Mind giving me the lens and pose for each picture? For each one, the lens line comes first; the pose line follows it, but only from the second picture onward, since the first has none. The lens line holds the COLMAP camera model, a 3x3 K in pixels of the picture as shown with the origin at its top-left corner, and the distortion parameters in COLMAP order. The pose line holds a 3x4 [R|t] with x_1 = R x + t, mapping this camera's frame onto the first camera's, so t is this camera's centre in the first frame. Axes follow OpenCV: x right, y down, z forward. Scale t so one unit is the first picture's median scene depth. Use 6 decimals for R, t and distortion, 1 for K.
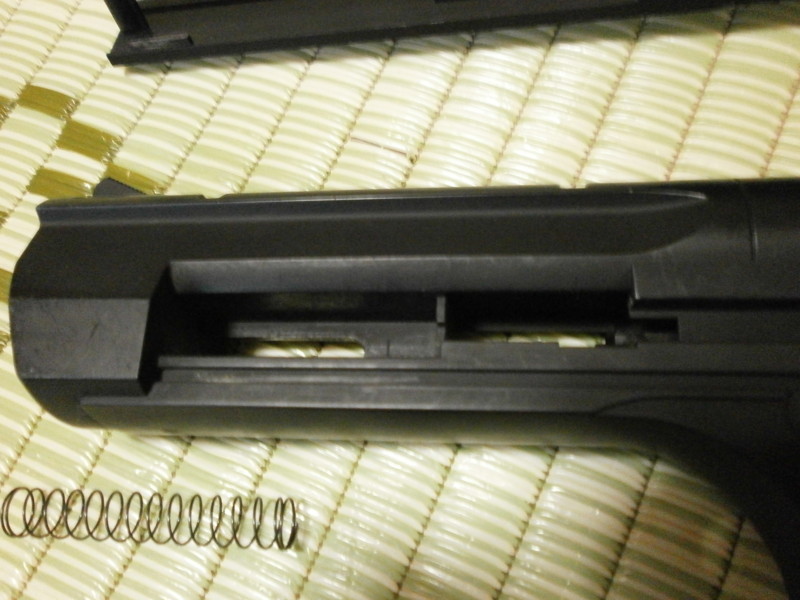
lens RADIAL K [[740.7, 0, 397.9], [0, 740.7, 295.5], [0, 0, 1]] dist [0.024893, 0.000000]
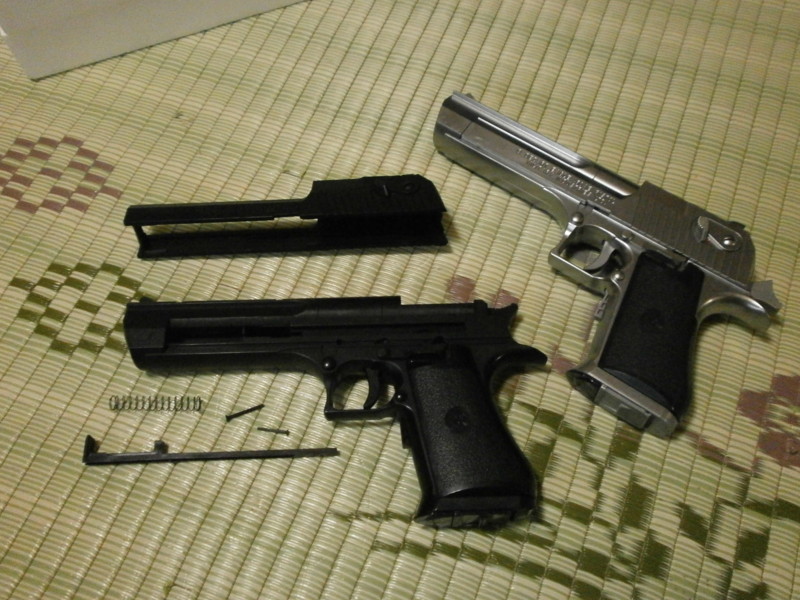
lens RADIAL K [[740.7, 0, 403.6], [0, 740.7, 301.4], [0, 0, 1]] dist [0.024893, 0.000000]
pose [[0.981450, 0.010399, 0.191436, 0.091342], [0.017534, 0.989474, -0.143645, 0.304102], [-0.190914, 0.144337, 0.970937, -2.041095]]
